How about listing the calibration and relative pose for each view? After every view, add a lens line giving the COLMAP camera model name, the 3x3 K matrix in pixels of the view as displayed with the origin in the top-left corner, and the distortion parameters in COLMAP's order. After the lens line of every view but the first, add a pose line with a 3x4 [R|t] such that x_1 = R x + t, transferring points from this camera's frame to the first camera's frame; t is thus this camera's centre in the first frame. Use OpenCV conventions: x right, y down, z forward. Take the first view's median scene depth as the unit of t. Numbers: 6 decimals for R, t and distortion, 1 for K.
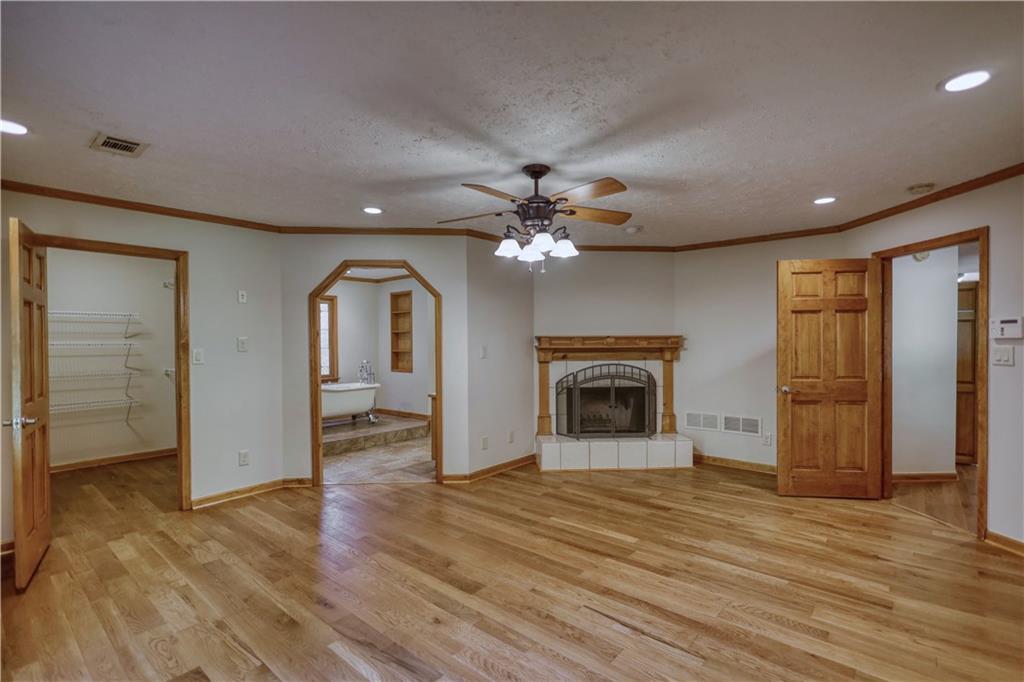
lens RADIAL K [[483.6, 0, 506.9], [0, 483.6, 339.6], [0, 0, 1]] dist [-0.000171, 0.000535]
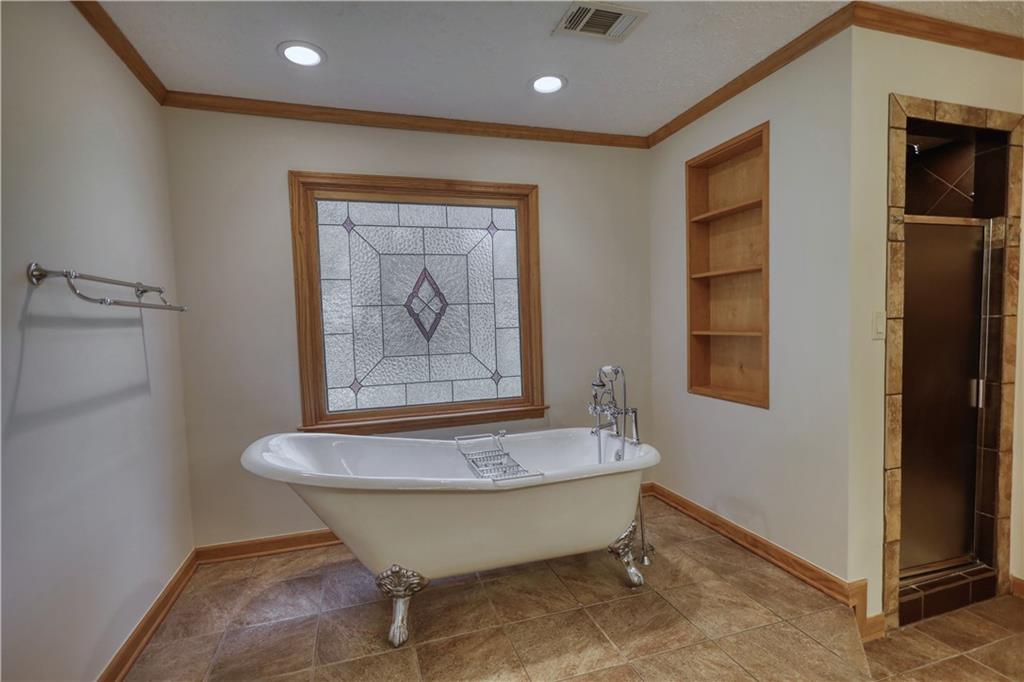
lens RADIAL K [[480.6, 0, 510.0], [0, 480.6, 351.5], [0, 0, 1]] dist [0.000715, 0.000061]
pose [[0.855933, 0.014690, -0.516878, -0.324383], [0.024333, 0.997345, 0.068640, 0.018645], [0.516514, -0.071328, 0.853303, 1.216692]]
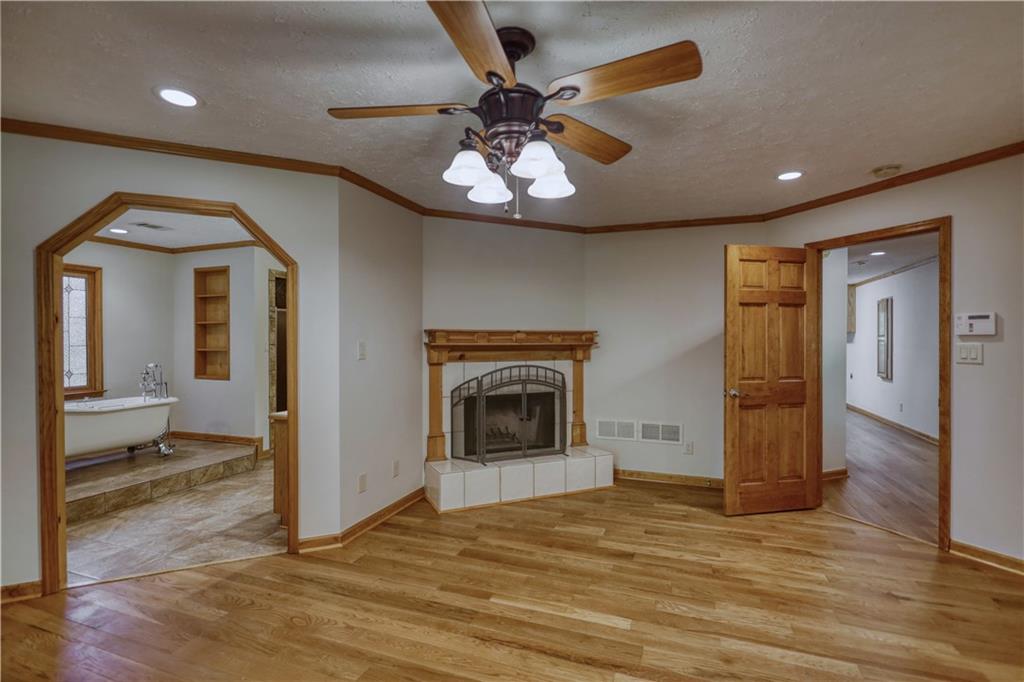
lens RADIAL K [[483.6, 0, 506.9], [0, 483.6, 339.6], [0, 0, 1]] dist [-0.000171, 0.000535]
pose [[0.936937, 0.006212, 0.349442, -0.109118], [-0.006863, 0.999976, 0.000626, 0.009000], [-0.349430, -0.002984, 0.936958, 0.325097]]
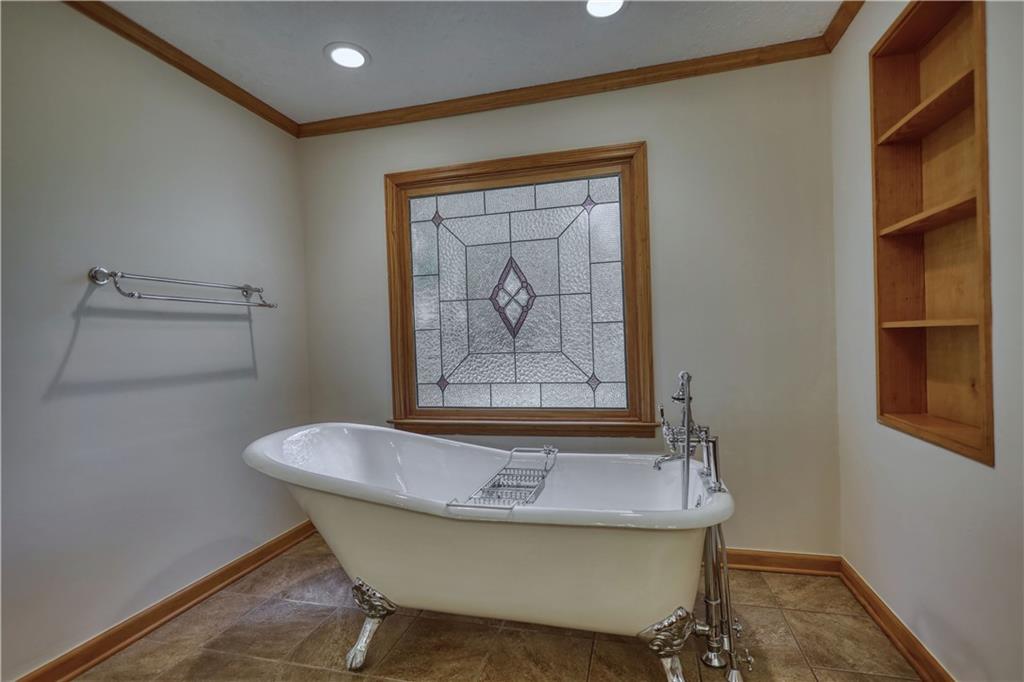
lens RADIAL K [[479.5, 0, 518.4], [0, 479.5, 345.4], [0, 0, 1]] dist [0.000626, -0.000065]
pose [[0.454385, 0.007751, -0.890771, -0.234641], [0.031476, 0.999198, 0.024750, 0.041340], [0.890249, -0.039284, 0.453777, 1.449915]]
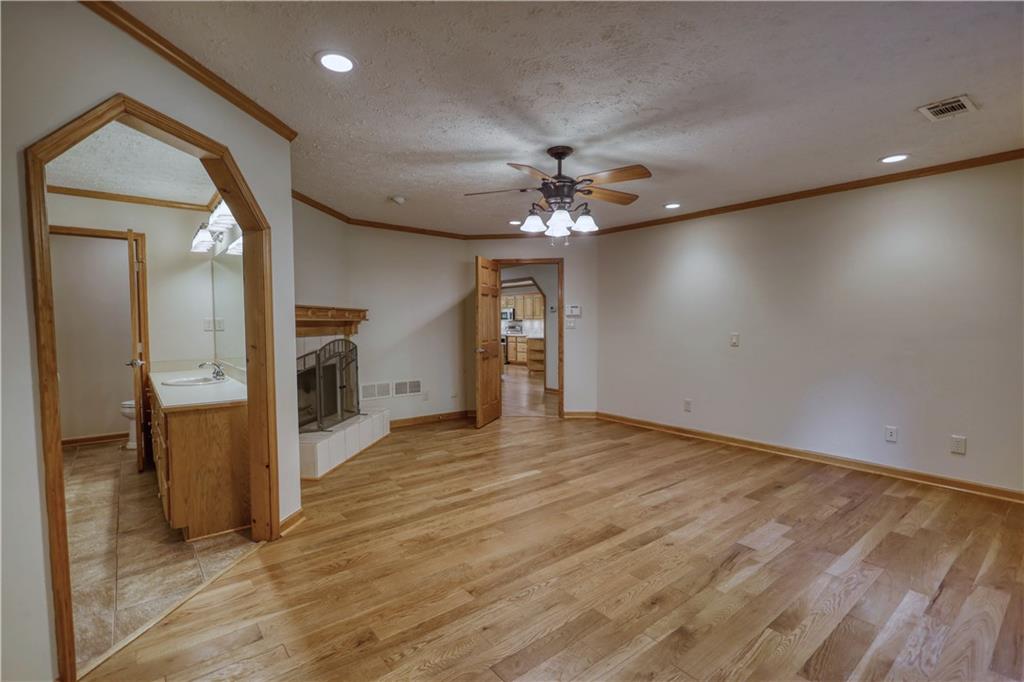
lens RADIAL K [[480.6, 0, 528.5], [0, 480.6, 339.2], [0, 0, 1]] dist [0.000691, 0.000317]
pose [[0.144568, -0.028834, 0.989075, -0.749142], [-0.003409, 0.999555, 0.029638, 0.029183], [-0.989489, -0.007656, 0.144406, 0.661605]]
